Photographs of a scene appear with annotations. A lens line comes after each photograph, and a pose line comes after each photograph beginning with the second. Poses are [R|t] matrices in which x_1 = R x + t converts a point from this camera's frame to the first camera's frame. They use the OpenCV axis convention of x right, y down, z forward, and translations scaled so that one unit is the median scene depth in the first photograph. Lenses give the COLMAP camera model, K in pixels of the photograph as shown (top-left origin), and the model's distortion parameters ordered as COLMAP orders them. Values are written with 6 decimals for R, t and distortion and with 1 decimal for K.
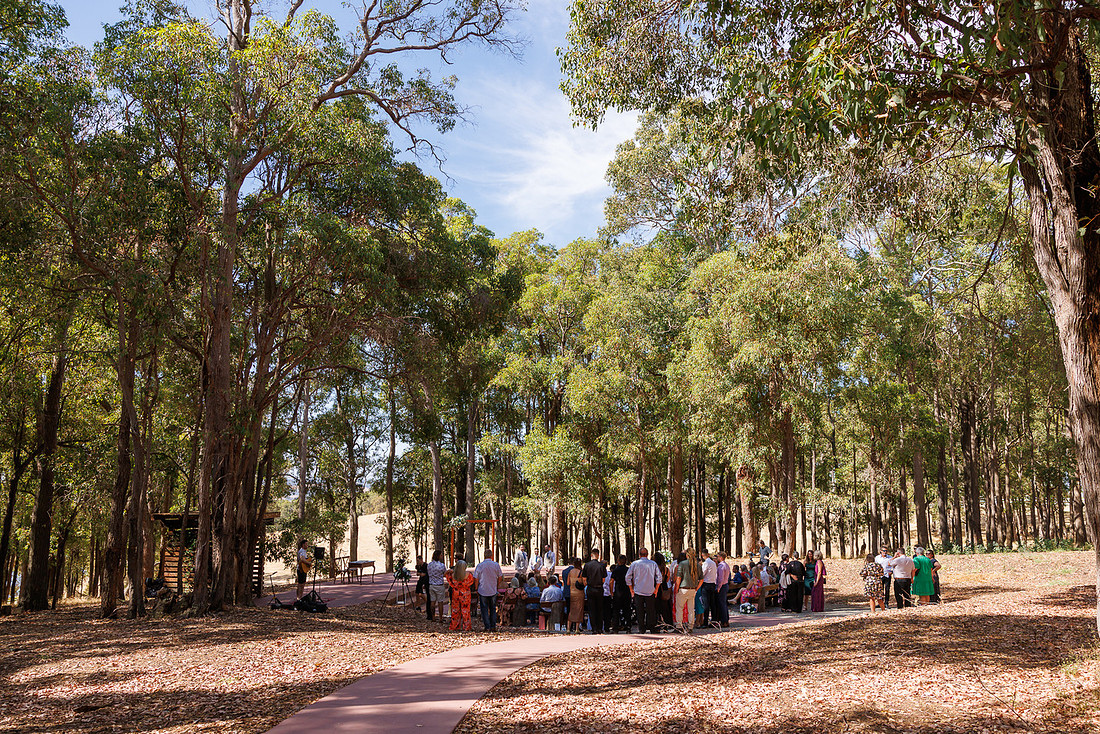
lens RADIAL K [[840.1, 0, 555.4], [0, 840.1, 365.2], [0, 0, 1]] dist [0.009253, -0.000506]
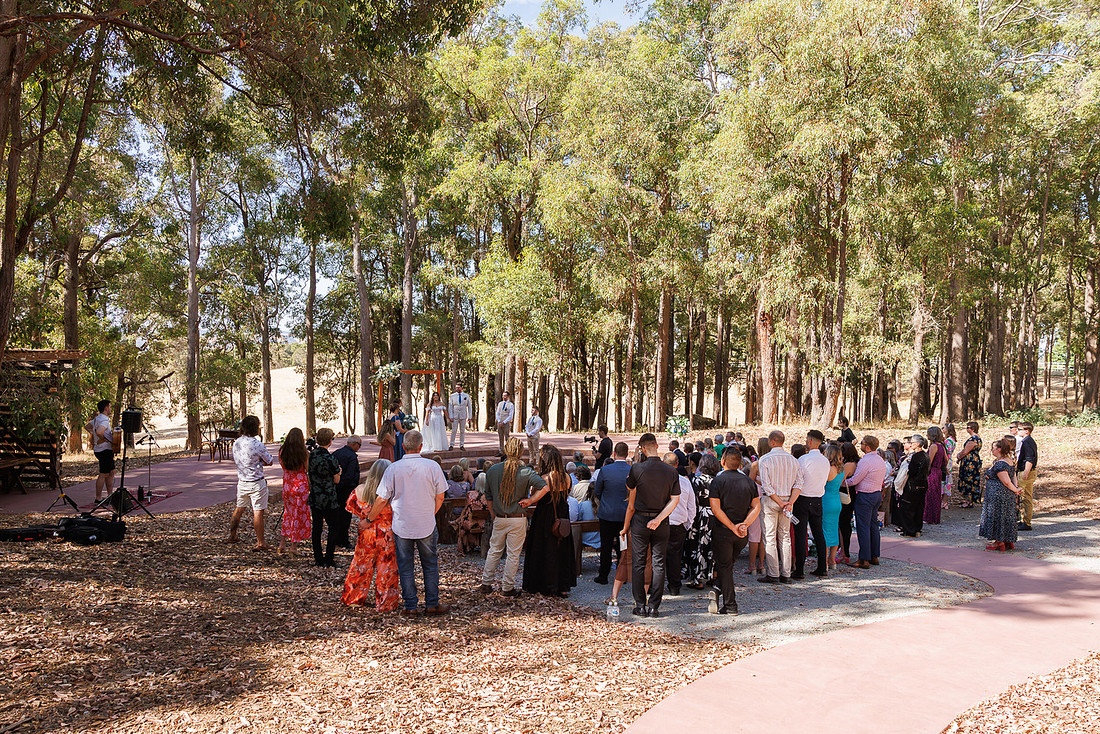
lens RADIAL K [[840.1, 0, 548.1], [0, 840.1, 372.2], [0, 0, 1]] dist [0.009253, -0.000506]
pose [[0.997614, 0.015329, 0.067312, -0.021700], [-0.027111, 0.983696, 0.177783, 0.040644], [-0.063489, -0.179184, 0.981765, 0.209895]]
